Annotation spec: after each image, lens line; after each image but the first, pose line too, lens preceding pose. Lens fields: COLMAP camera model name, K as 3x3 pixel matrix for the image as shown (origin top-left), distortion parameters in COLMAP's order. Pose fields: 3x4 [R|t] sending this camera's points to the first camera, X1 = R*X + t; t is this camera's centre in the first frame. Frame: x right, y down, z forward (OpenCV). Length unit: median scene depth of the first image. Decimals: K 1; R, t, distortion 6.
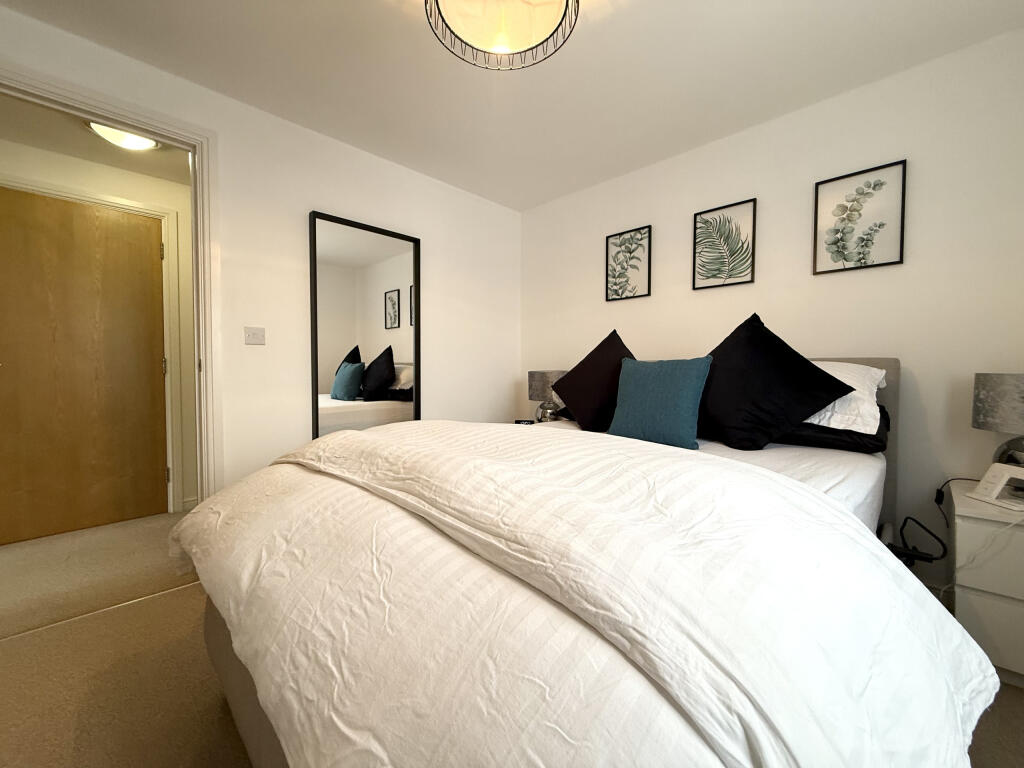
lens RADIAL K [[408.9, 0, 502.4], [0, 408.9, 384.4], [0, 0, 1]] dist [-0.011560, 0.000700]
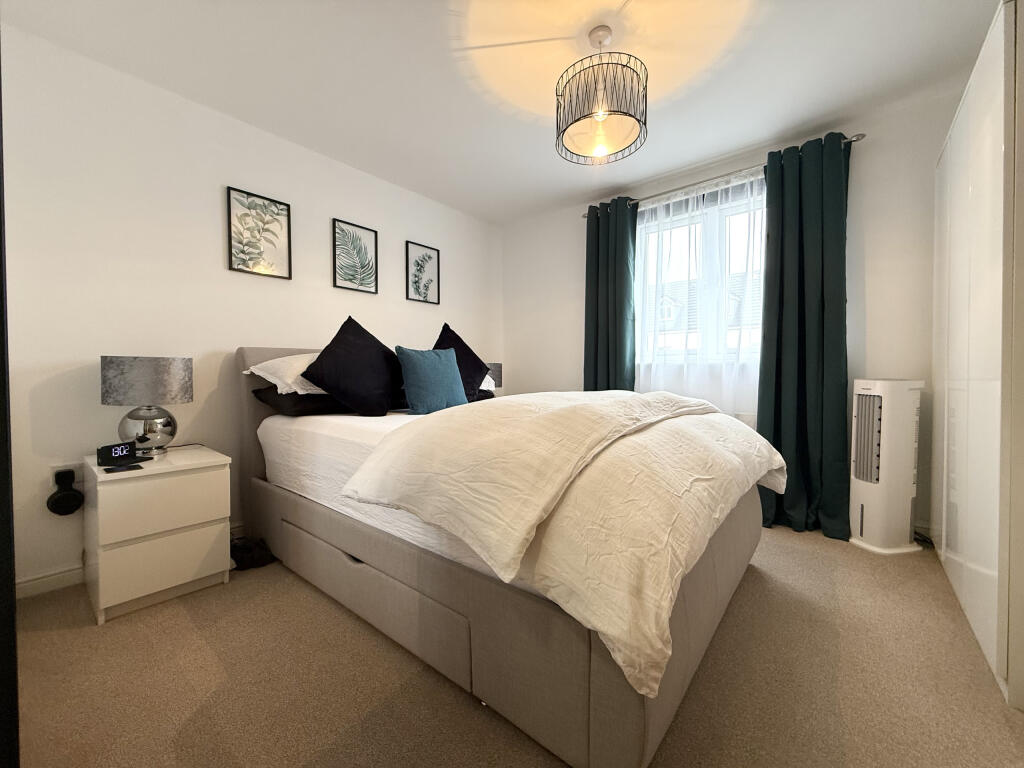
lens RADIAL K [[408.9, 0, 502.7], [0, 408.9, 377.5], [0, 0, 1]] dist [-0.011560, 0.000700]
pose [[-0.110835, -0.040803, 0.993001, -0.701261], [0.013474, 0.999003, 0.042554, -0.025740], [-0.993748, 0.018096, -0.110174, 0.671947]]
